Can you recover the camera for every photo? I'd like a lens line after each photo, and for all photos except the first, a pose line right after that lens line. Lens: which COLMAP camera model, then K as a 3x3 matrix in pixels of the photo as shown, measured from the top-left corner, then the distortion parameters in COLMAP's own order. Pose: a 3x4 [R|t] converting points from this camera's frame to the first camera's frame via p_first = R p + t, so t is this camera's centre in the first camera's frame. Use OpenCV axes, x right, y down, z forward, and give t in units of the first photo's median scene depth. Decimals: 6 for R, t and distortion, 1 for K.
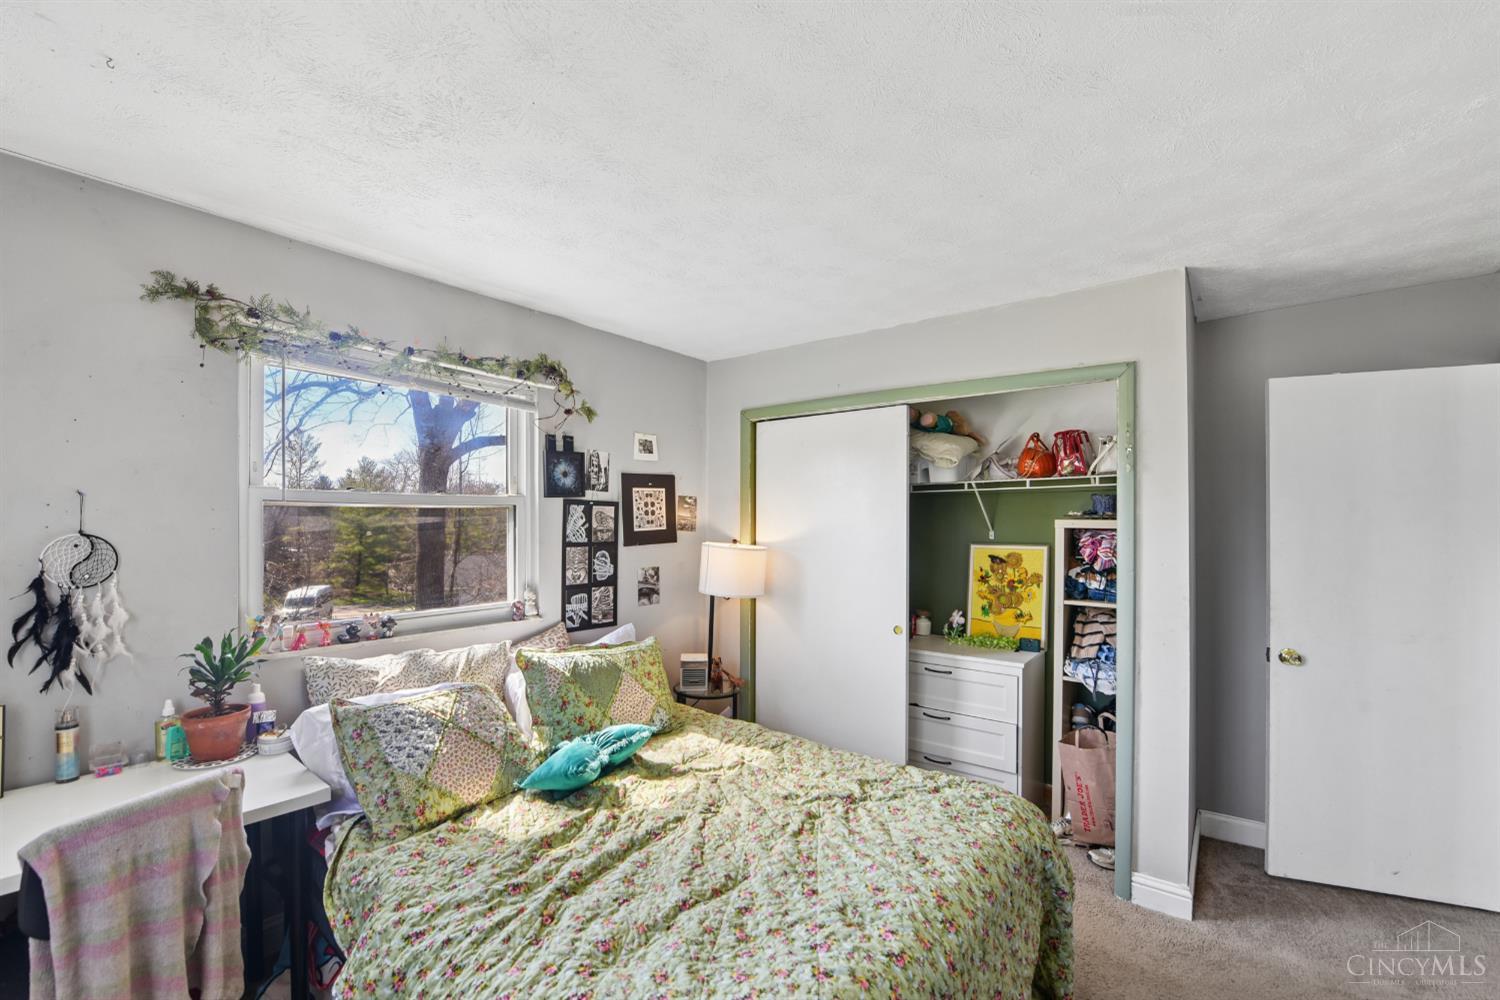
lens RADIAL K [[611.2, 0, 770.6], [0, 611.2, 515.3], [0, 0, 1]] dist [-0.017578, -0.000707]
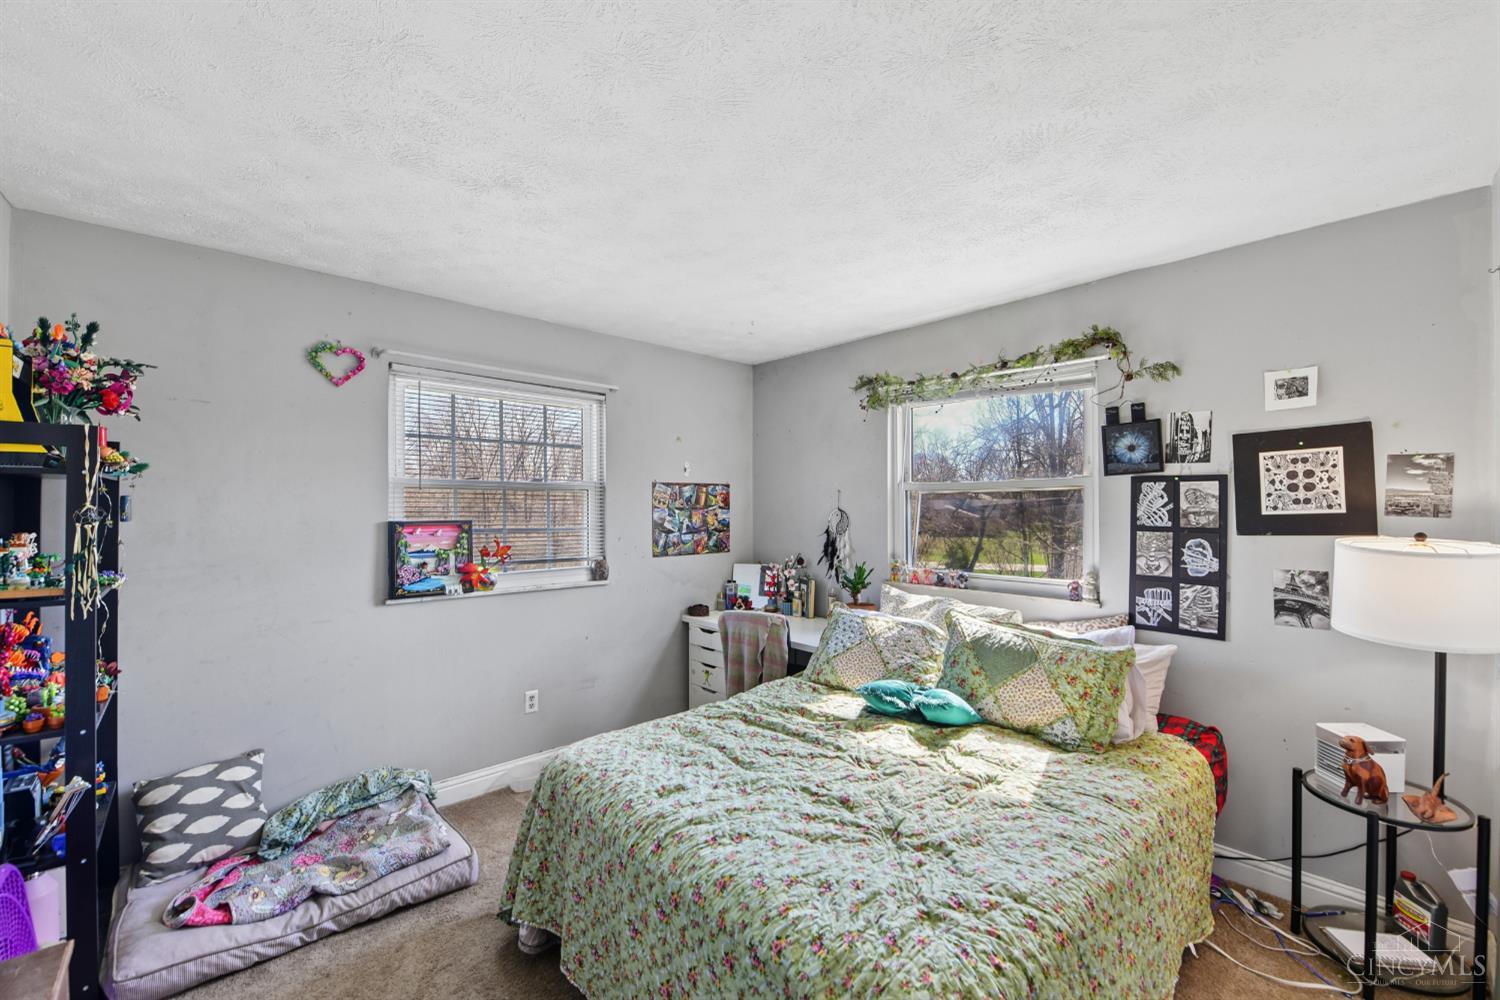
lens RADIAL K [[611.2, 0, 753.1], [0, 611.2, 507.1], [0, 0, 1]] dist [-0.017578, -0.000707]
pose [[-0.170247, -0.003394, -0.985396, 0.596953], [0.009243, 0.999945, -0.005041, 0.016626], [0.985358, -0.009966, -0.170206, 0.586468]]
